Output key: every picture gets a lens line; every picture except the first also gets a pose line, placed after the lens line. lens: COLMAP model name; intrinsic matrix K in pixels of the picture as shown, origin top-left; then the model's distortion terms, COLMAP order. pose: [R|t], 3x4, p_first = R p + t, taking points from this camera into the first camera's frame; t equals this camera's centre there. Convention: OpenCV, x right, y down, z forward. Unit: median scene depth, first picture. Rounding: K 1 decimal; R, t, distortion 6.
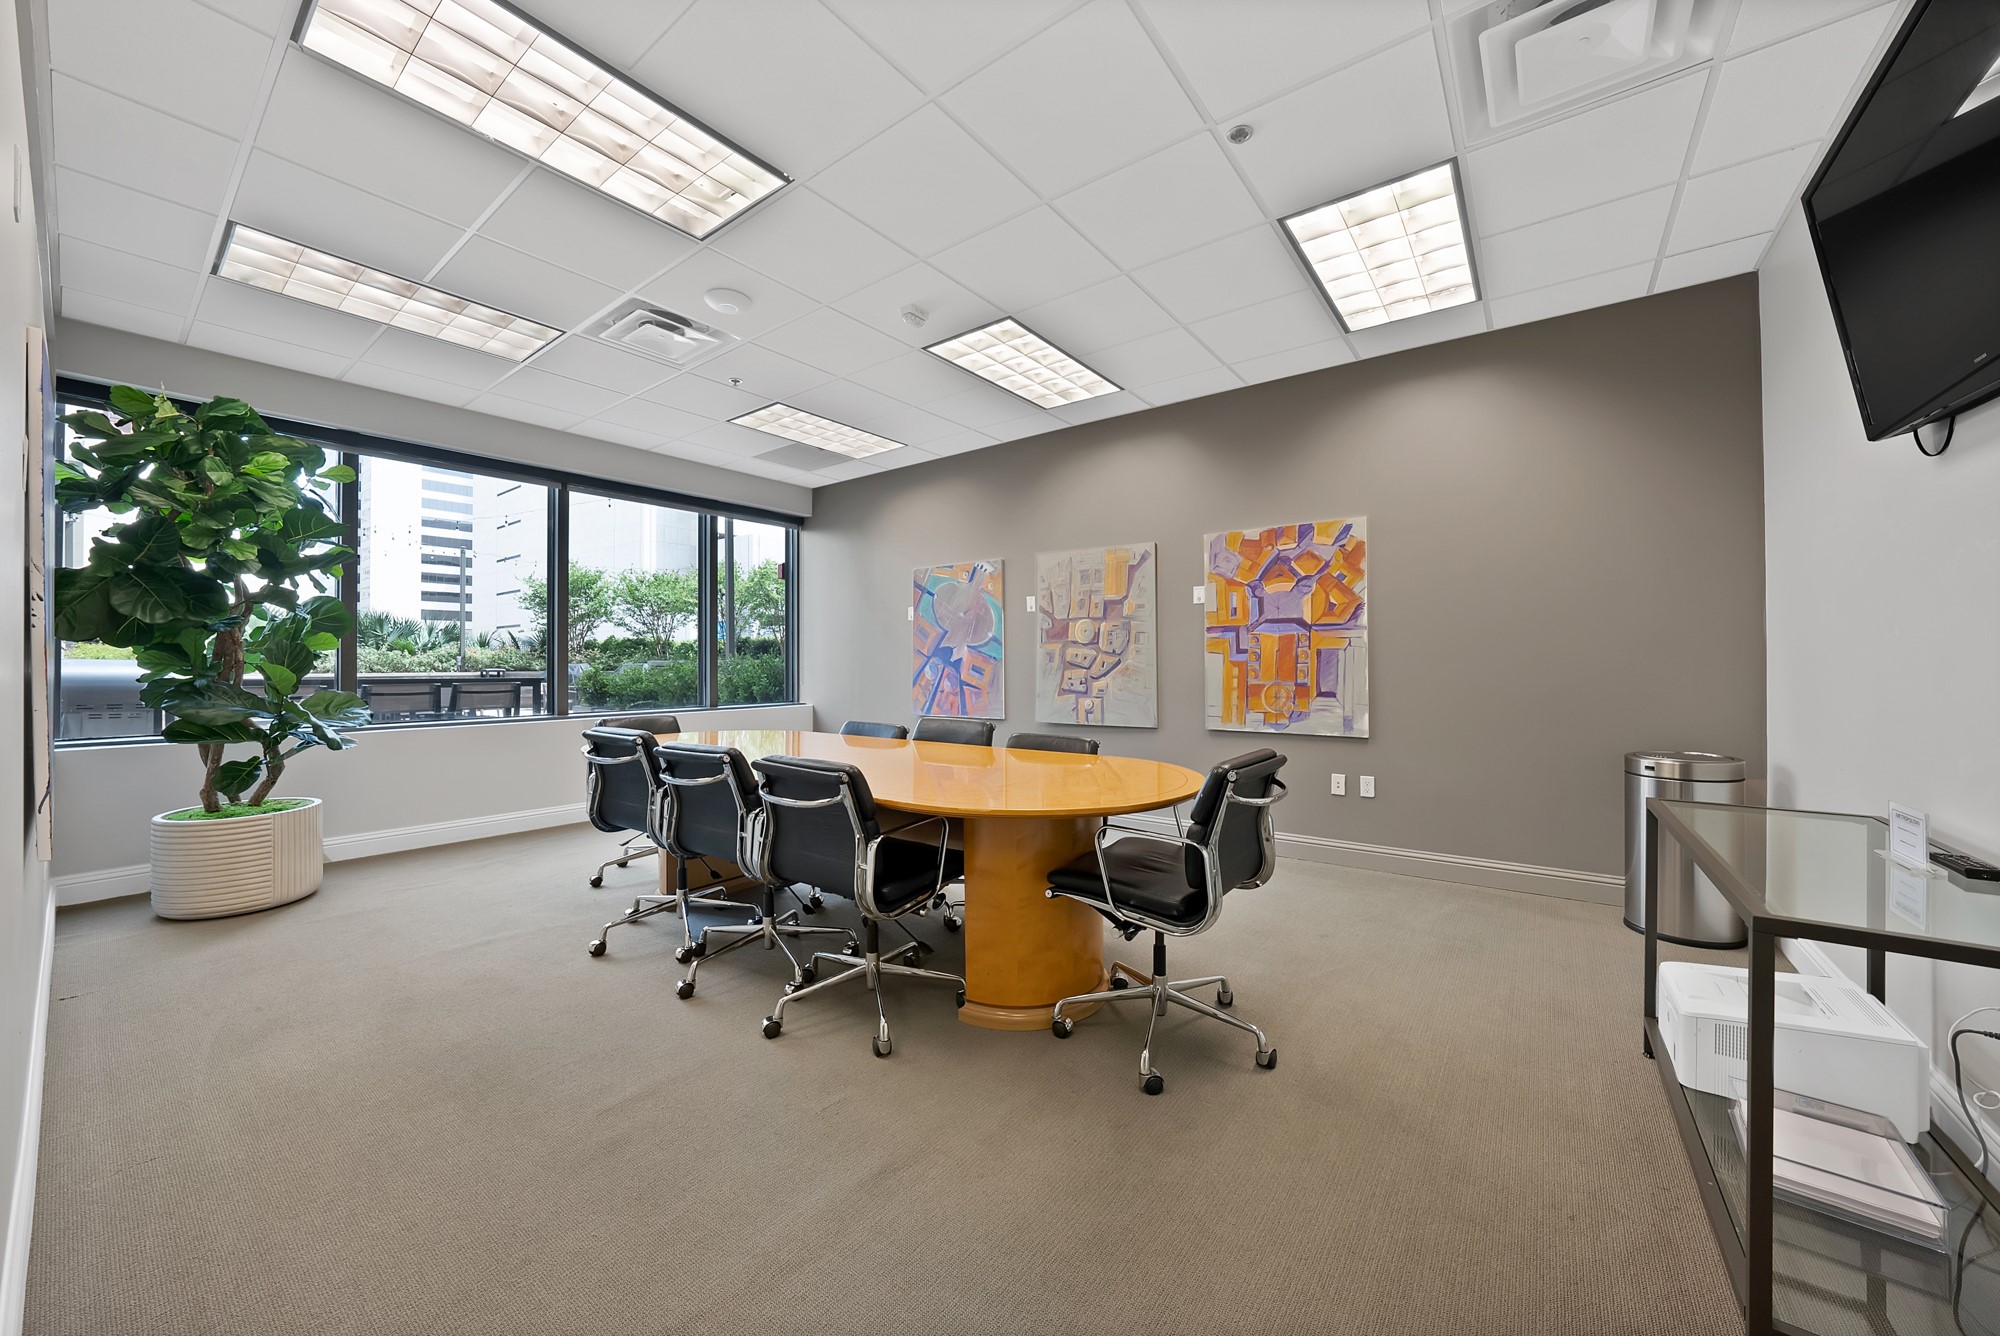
lens RADIAL K [[708.2, 0, 1000.1], [0, 708.2, 663.9], [0, 0, 1]] dist [-0.006340, 0.000631]
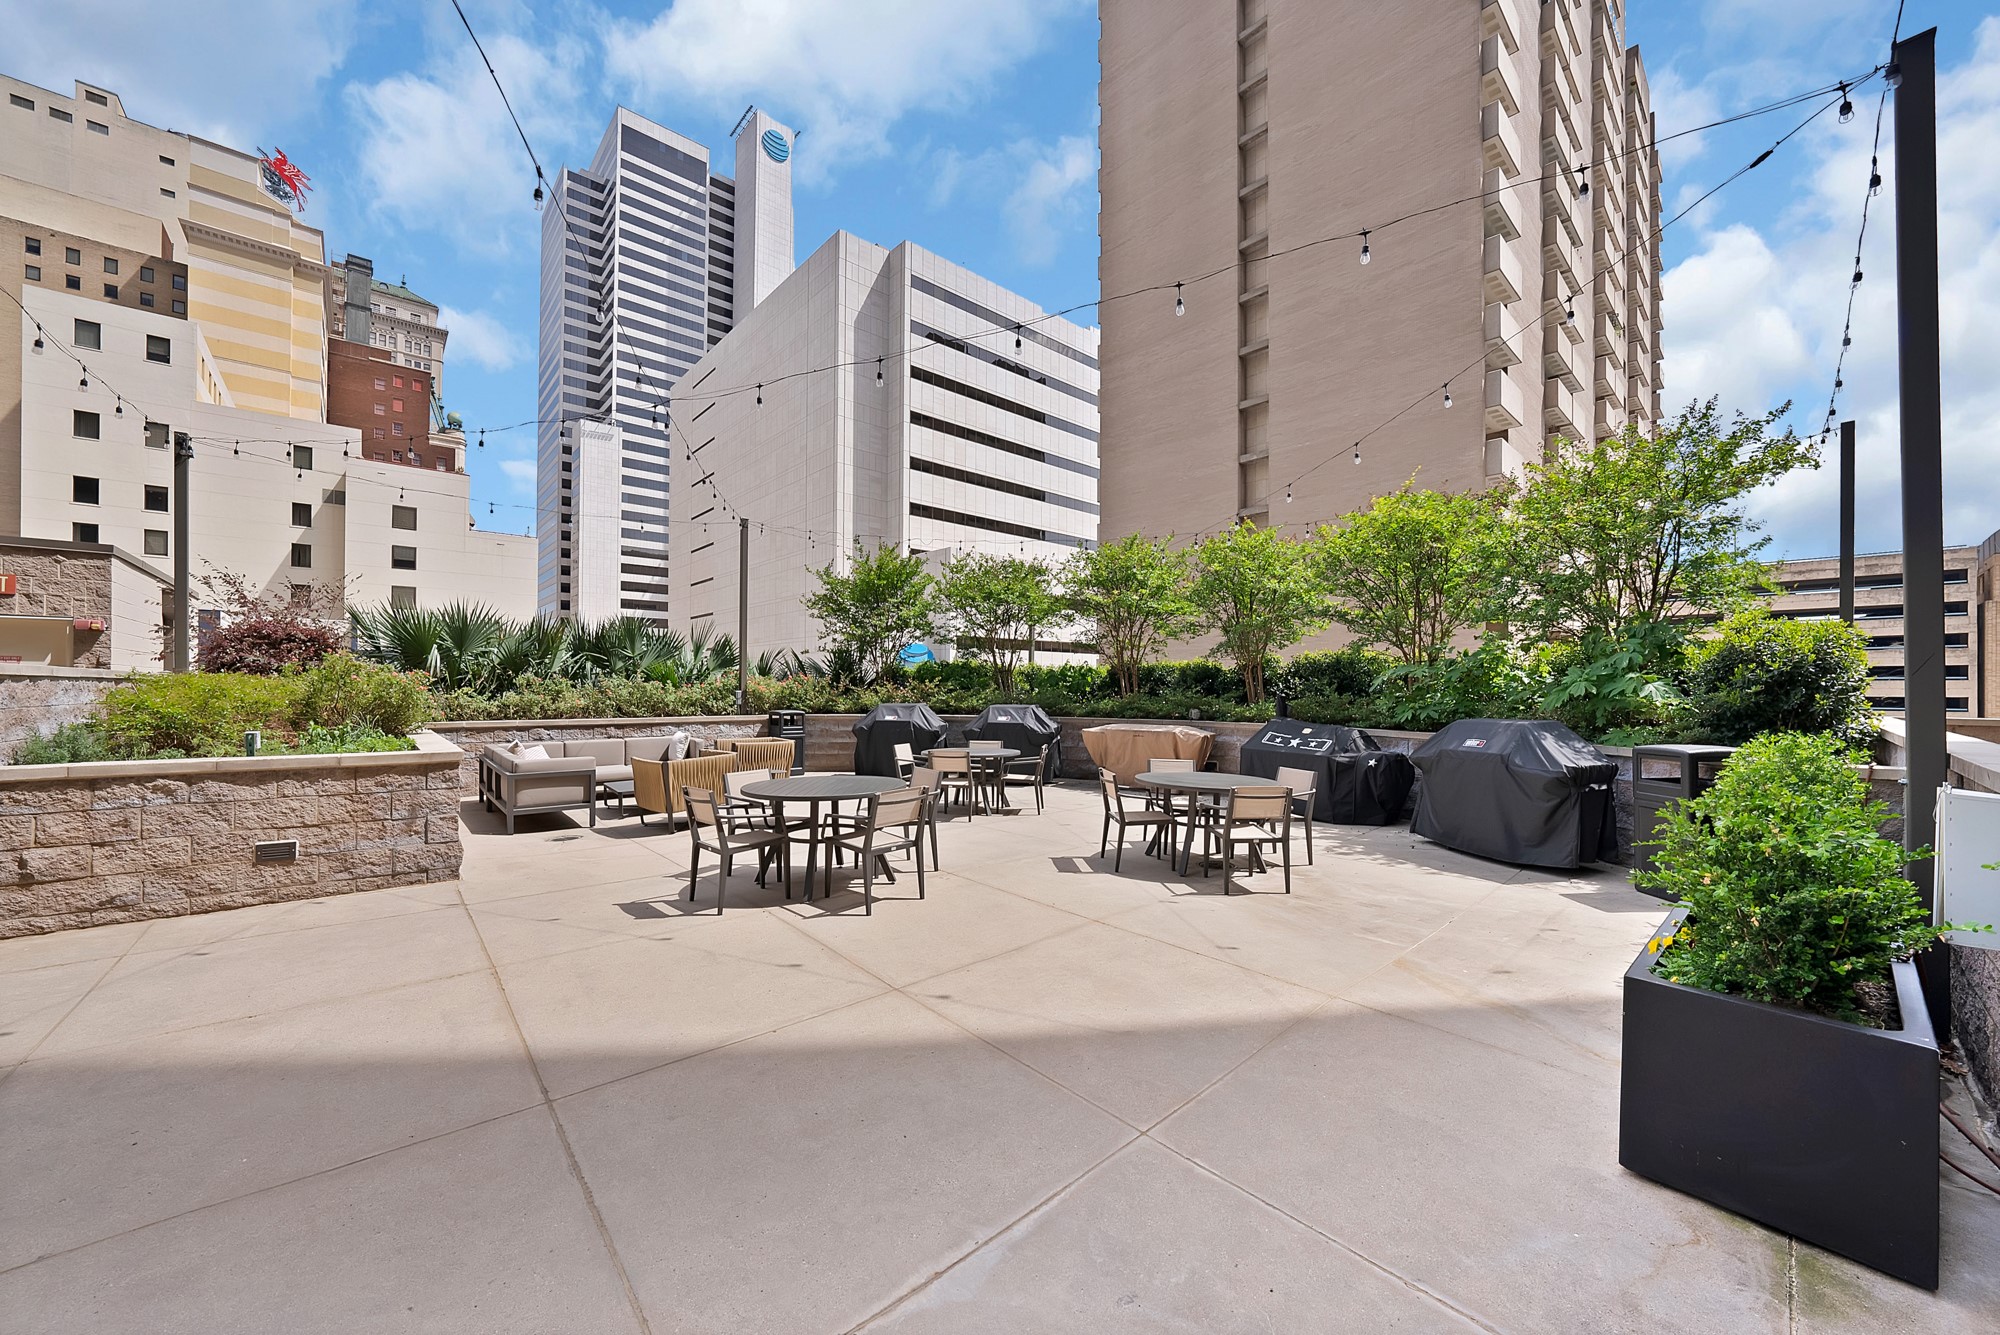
lens RADIAL K [[708.2, 0, 1000.2], [0, 708.2, 686.3], [0, 0, 1]] dist [-0.006340, 0.000631]
pose [[0.982381, 0.007864, -0.186725, -0.406407], [-0.008122, 0.999967, -0.000616, -0.015388], [0.186714, 0.002122, 0.982412, 0.408447]]
